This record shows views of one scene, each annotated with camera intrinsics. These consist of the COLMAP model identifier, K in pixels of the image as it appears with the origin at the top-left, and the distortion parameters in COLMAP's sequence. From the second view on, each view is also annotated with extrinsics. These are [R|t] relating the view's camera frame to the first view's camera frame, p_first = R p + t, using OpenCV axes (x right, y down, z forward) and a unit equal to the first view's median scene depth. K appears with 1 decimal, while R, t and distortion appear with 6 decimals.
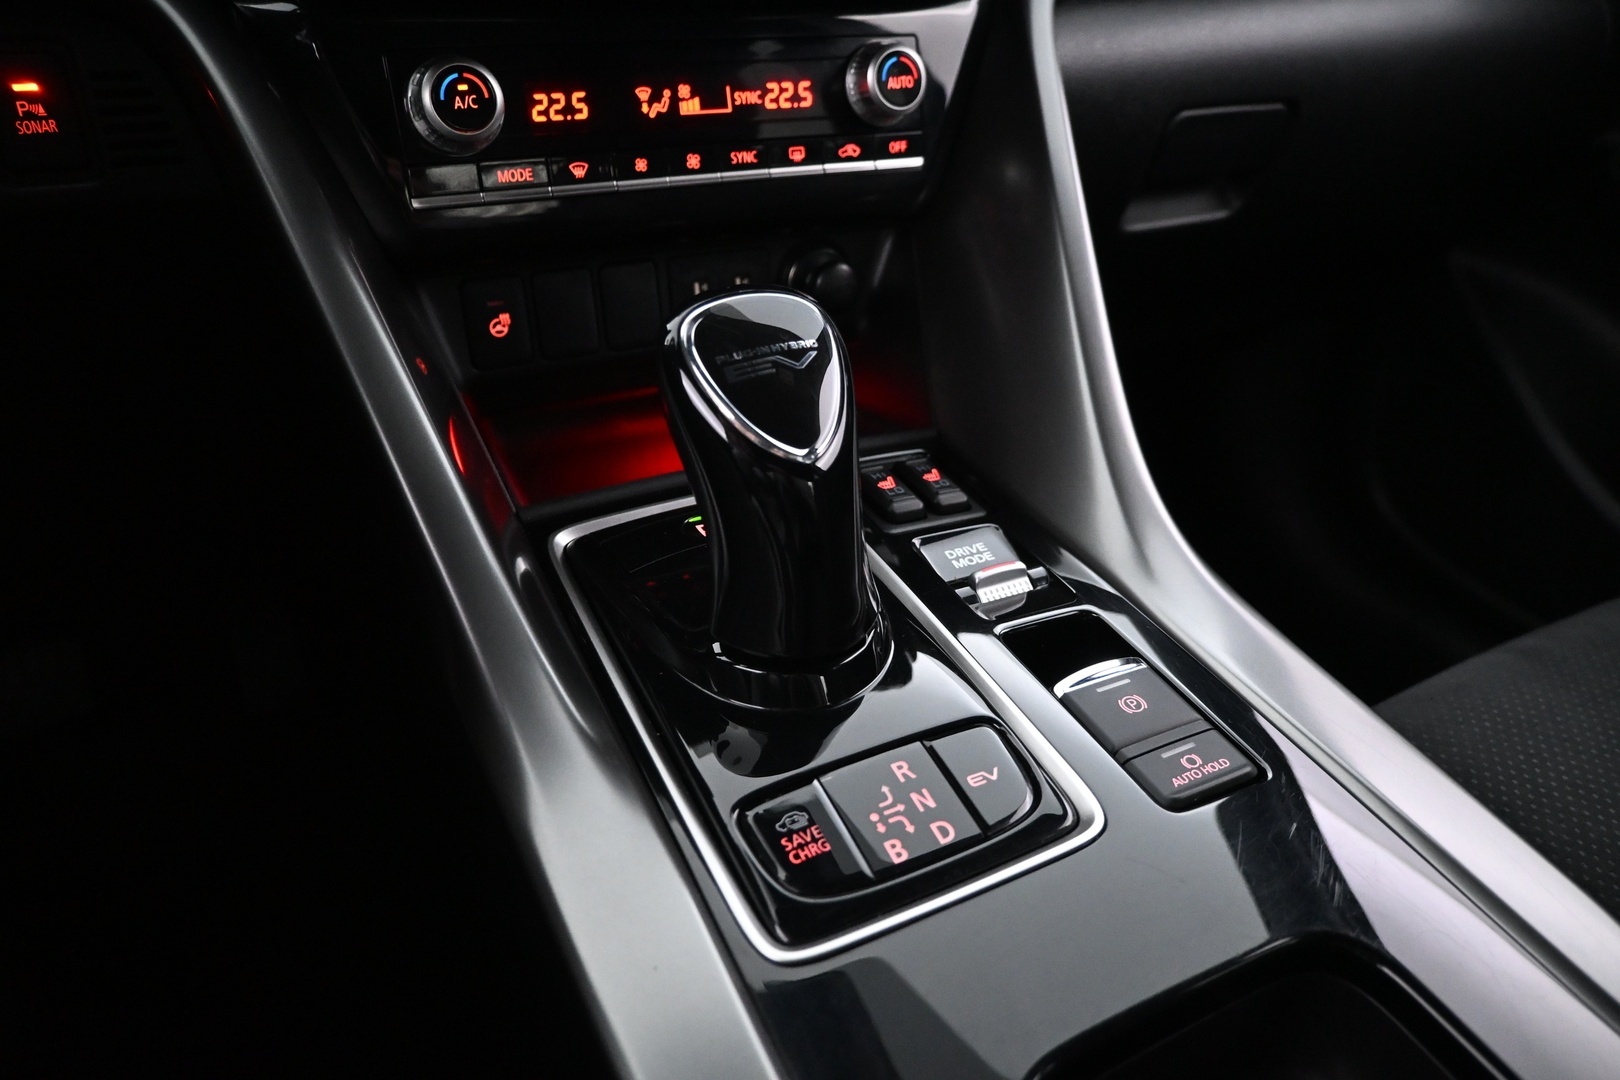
lens RADIAL K [[1091.4, 0, 810.0], [0, 1091.4, 540.0], [0, 0, 1]] dist [-0.002652, -0.002076]
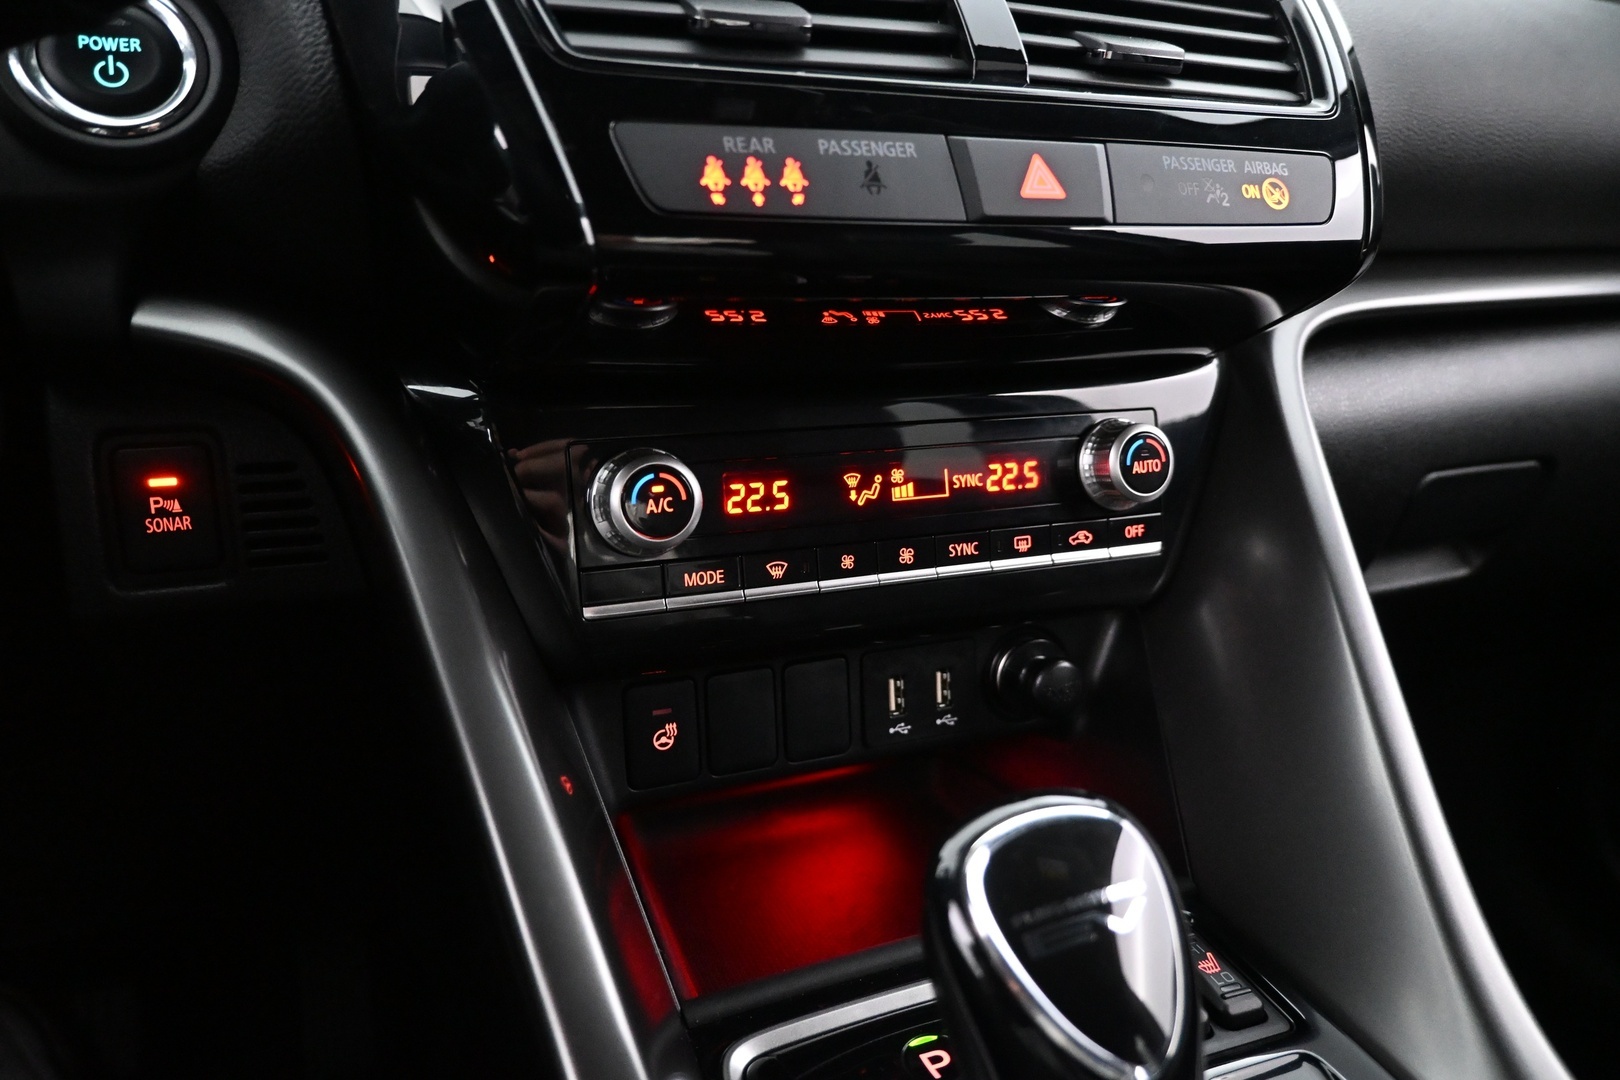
lens RADIAL K [[1091.4, 0, 810.0], [0, 1091.4, 540.0], [0, 0, 1]] dist [-0.002652, -0.002076]
pose [[0.996936, 0.026145, -0.073719, -0.118602], [-0.041661, 0.975161, -0.217544, -0.170313], [0.066201, 0.219949, 0.973263, 0.166250]]
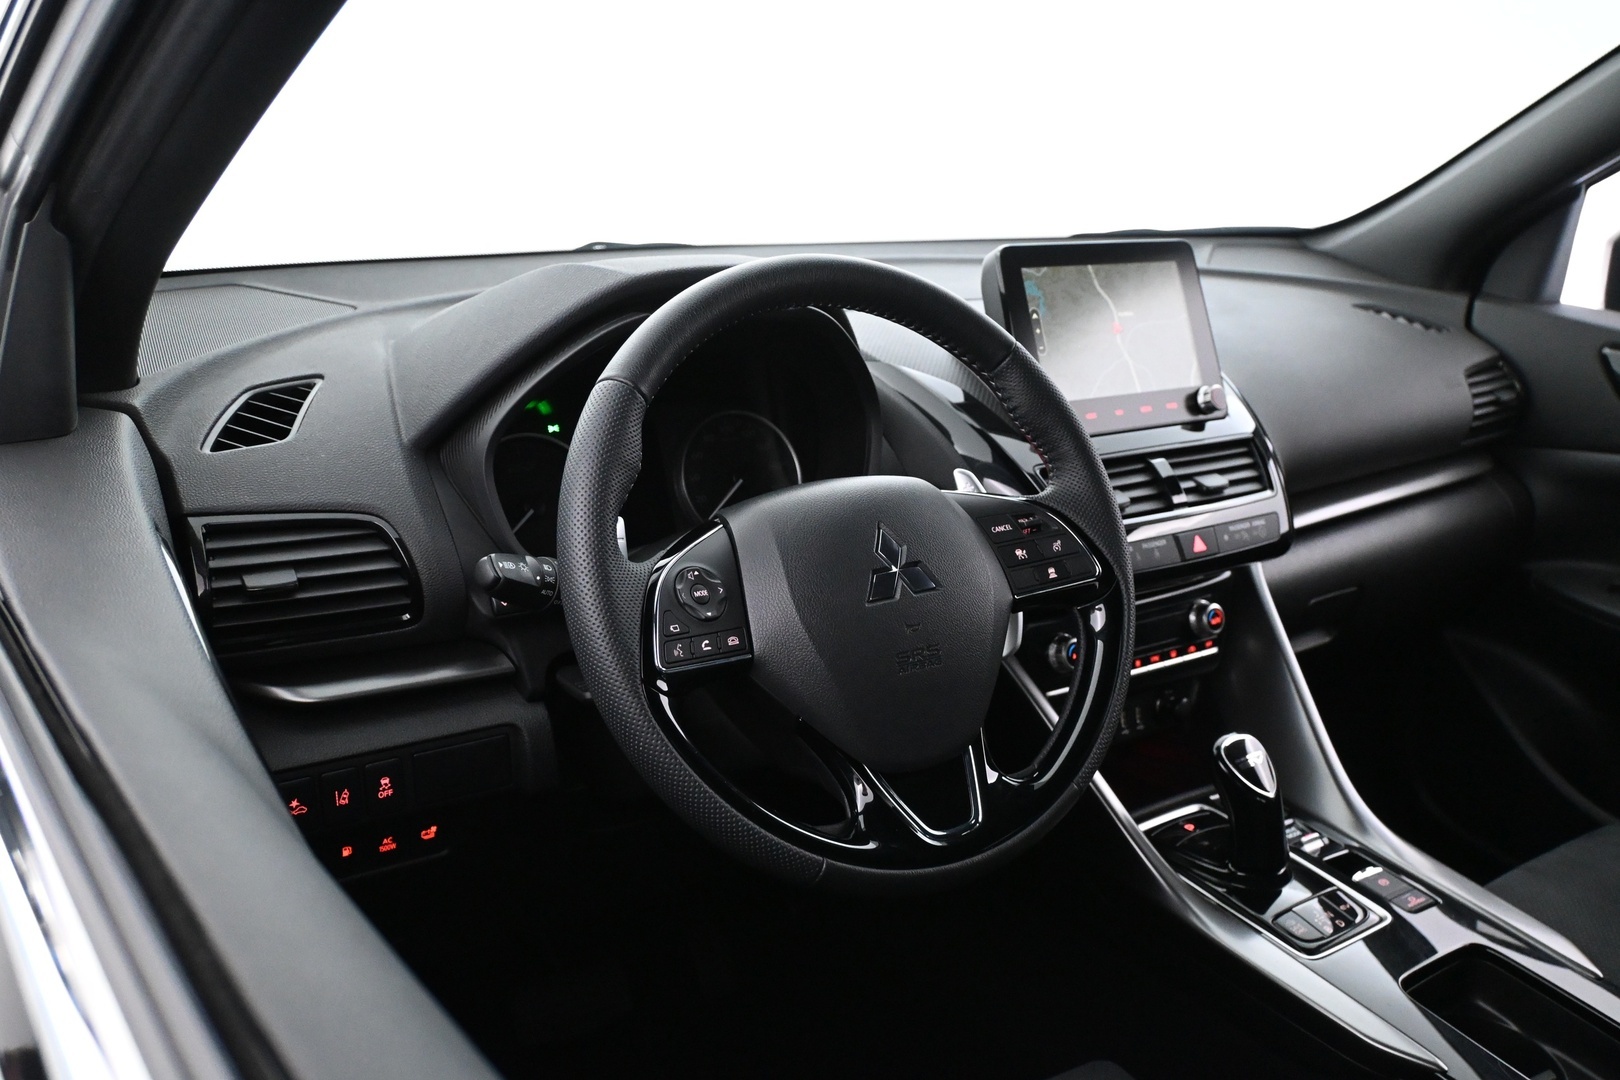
lens RADIAL K [[1455.5, 0, 810.0], [0, 1455.5, 540.0], [0, 0, 1]] dist [0.009645, 0.002546]
pose [[0.991625, -0.038372, 0.123322, -1.120908], [0.066900, 0.969370, -0.236320, 0.067942], [-0.110477, 0.242591, 0.963818, -1.846855]]
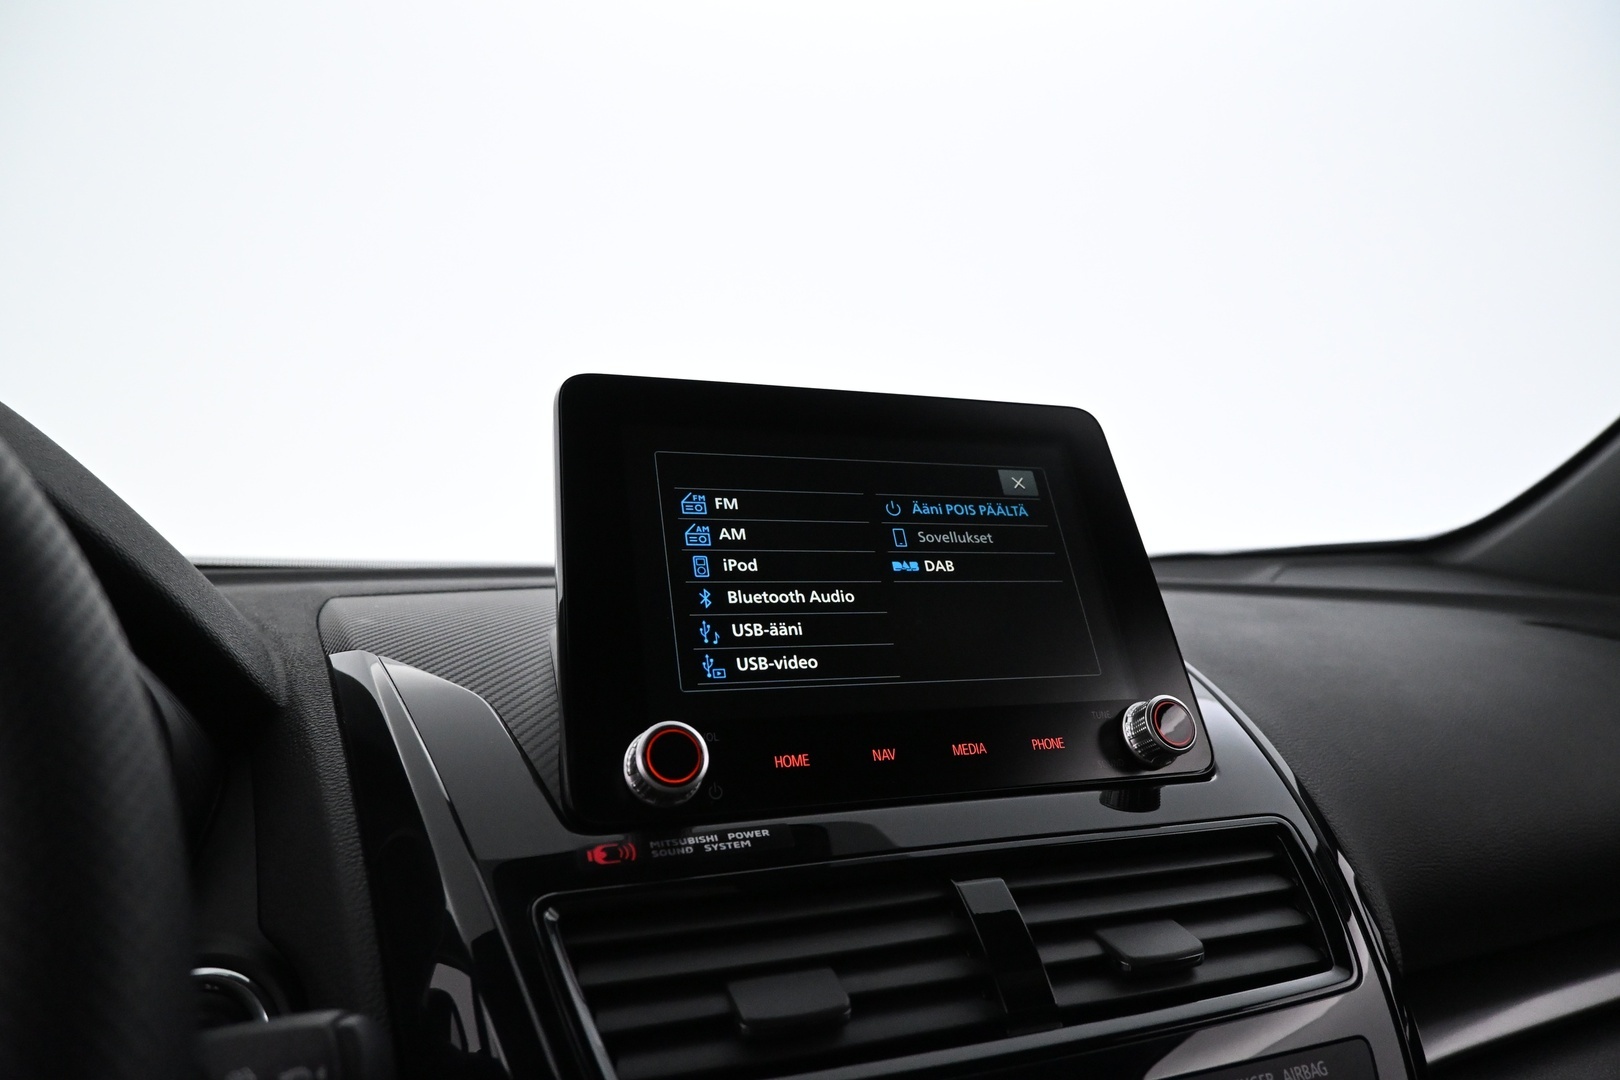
lens RADIAL K [[1091.4, 0, 810.0], [0, 1091.4, 540.0], [0, 0, 1]] dist [-0.002652, -0.002076]
pose [[0.993274, -0.056562, -0.101031, -0.110544], [-0.010974, 0.822645, -0.568449, -0.466433], [0.115266, 0.565734, 0.816492, -0.004519]]
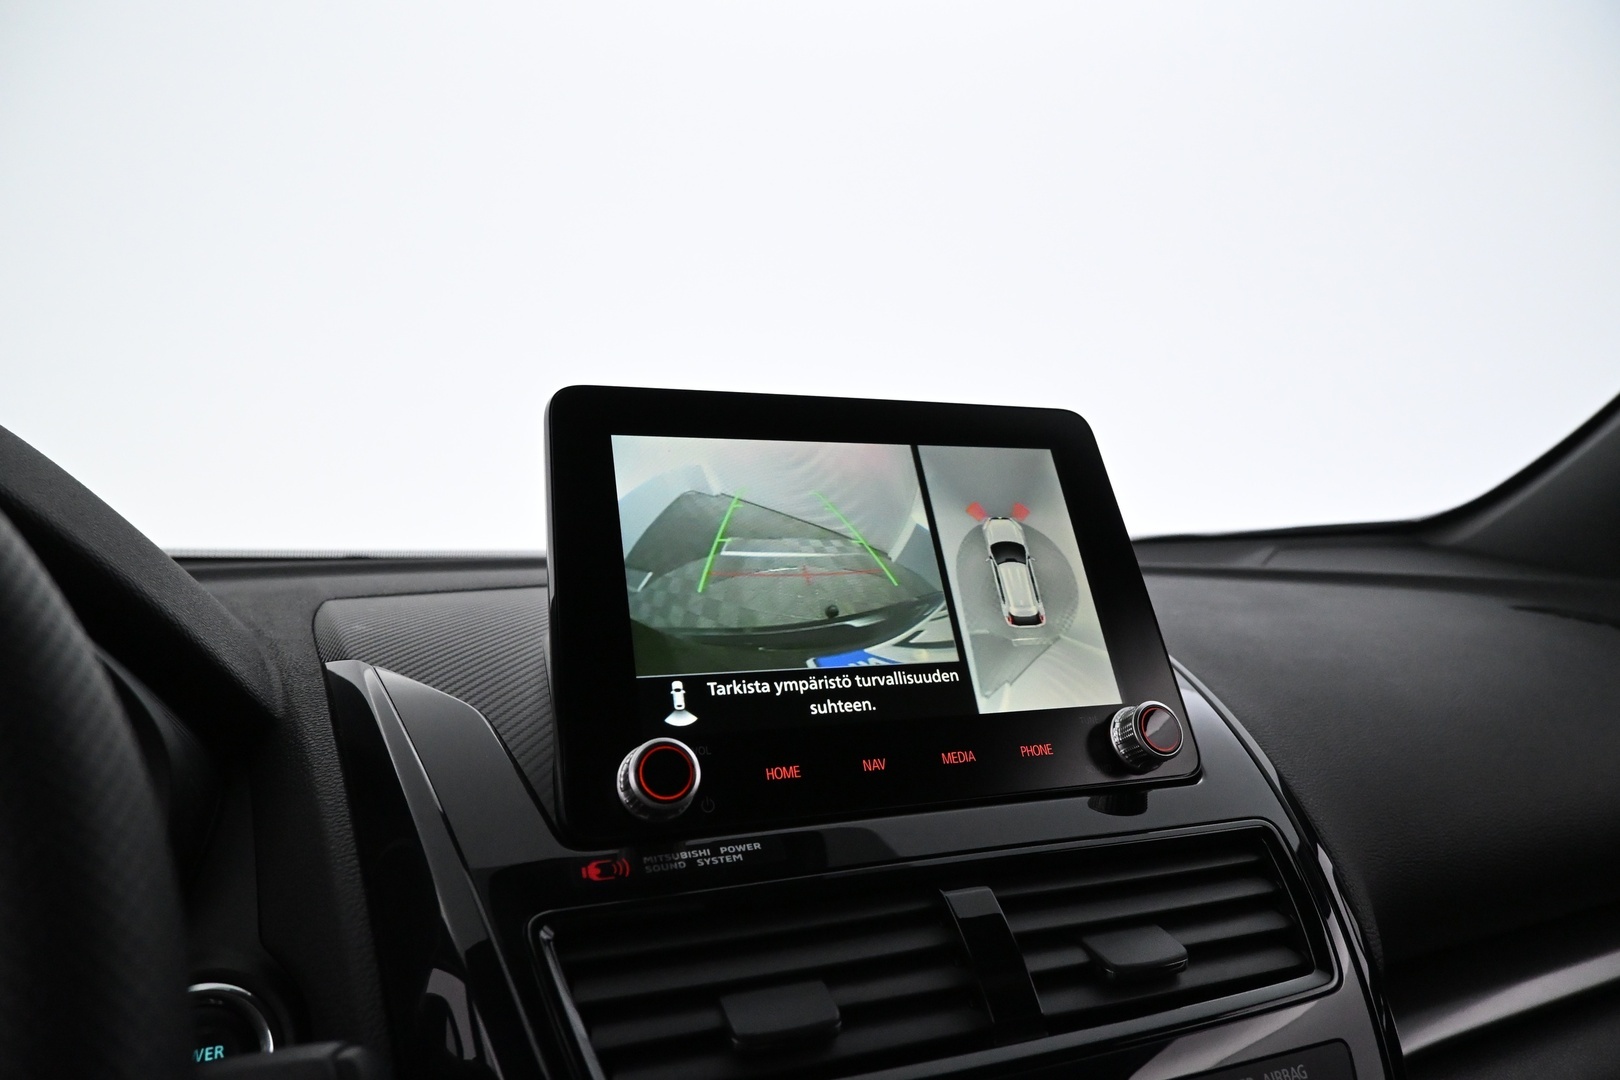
lens RADIAL K [[1091.4, 0, 810.0], [0, 1091.4, 540.0], [0, 0, 1]] dist [-0.002652, -0.002076]
pose [[0.993261, -0.058283, -0.100182, -0.102178], [-0.005466, 0.839846, -0.542797, -0.494021], [0.115773, 0.539686, 0.833868, -0.029600]]
